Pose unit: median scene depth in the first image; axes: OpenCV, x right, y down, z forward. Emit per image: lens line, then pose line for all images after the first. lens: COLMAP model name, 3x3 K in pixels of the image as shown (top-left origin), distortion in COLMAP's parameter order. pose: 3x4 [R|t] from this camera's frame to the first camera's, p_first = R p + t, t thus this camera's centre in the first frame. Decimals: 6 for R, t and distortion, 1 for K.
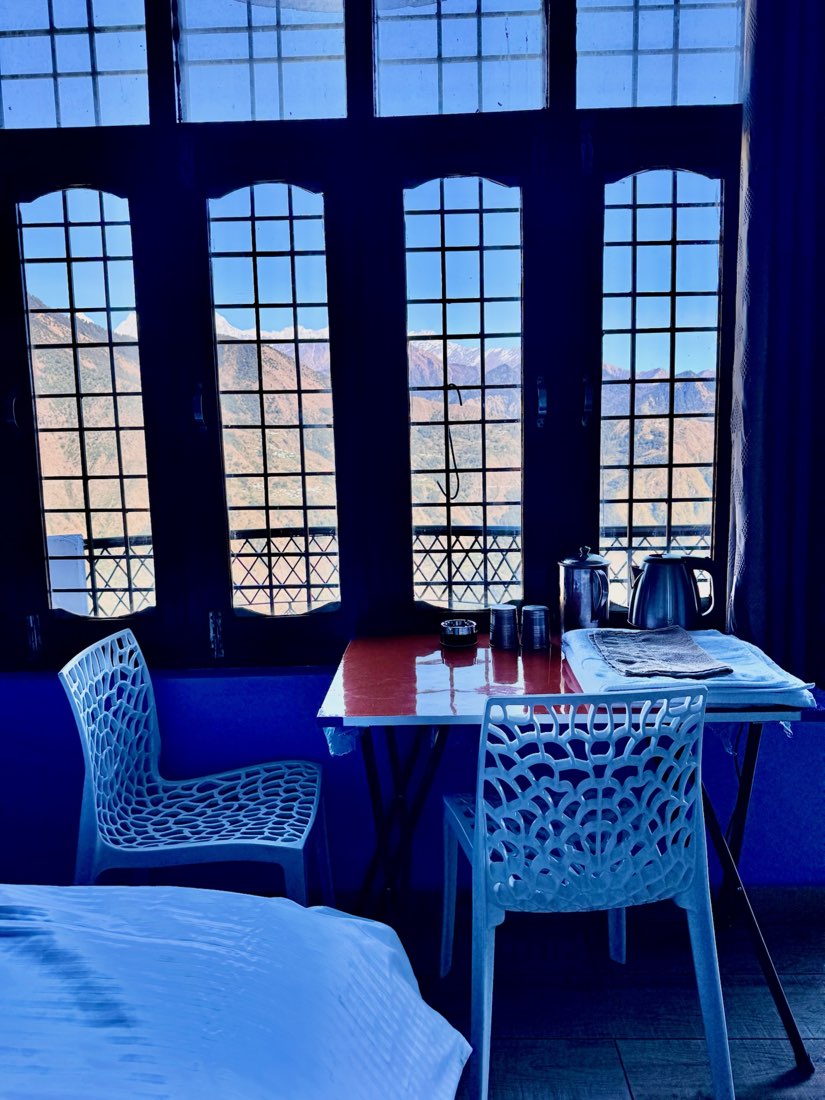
lens RADIAL K [[779.5, 0, 403.5], [0, 779.5, 547.2], [0, 0, 1]] dist [0.119678, -0.095130]
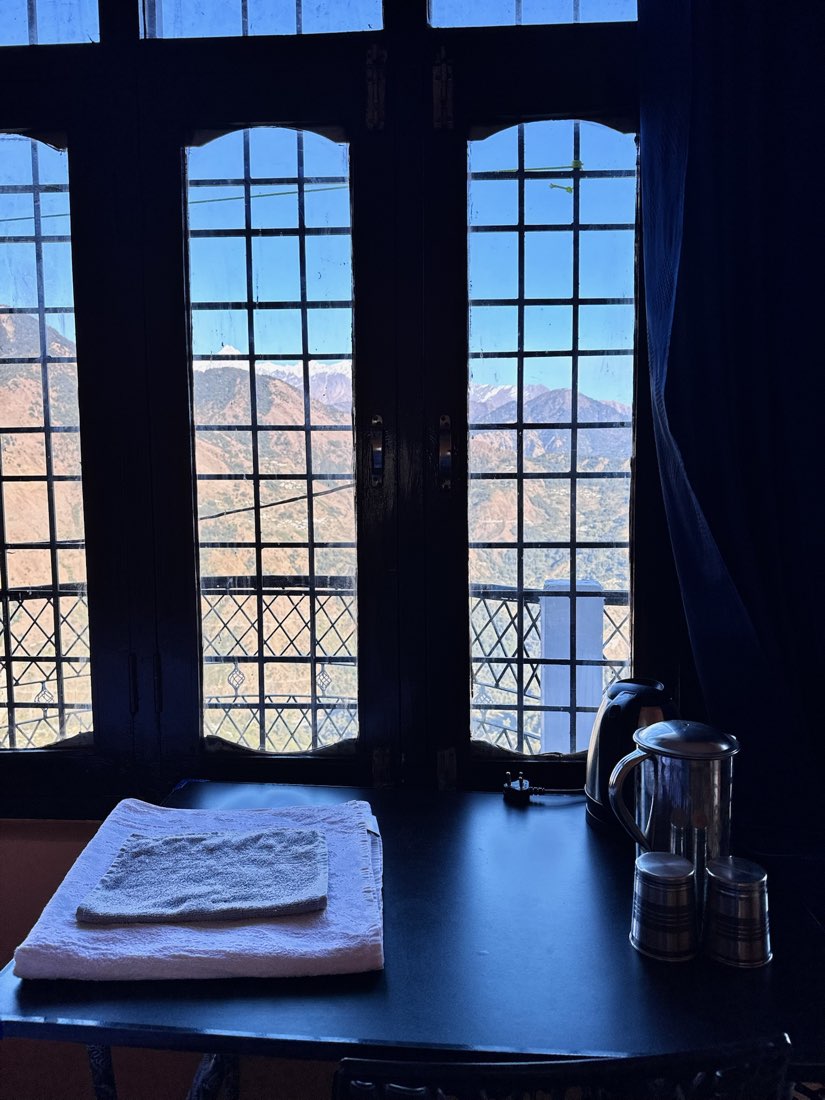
lens RADIAL K [[779.5, 0, 403.5], [0, 779.5, 547.2], [0, 0, 1]] dist [0.119678, -0.095130]
pose [[0.999770, 0.019109, -0.009725, -0.040565], [-0.019500, 0.998935, -0.041819, -0.068546], [0.008915, 0.041999, 0.999078, 0.321383]]
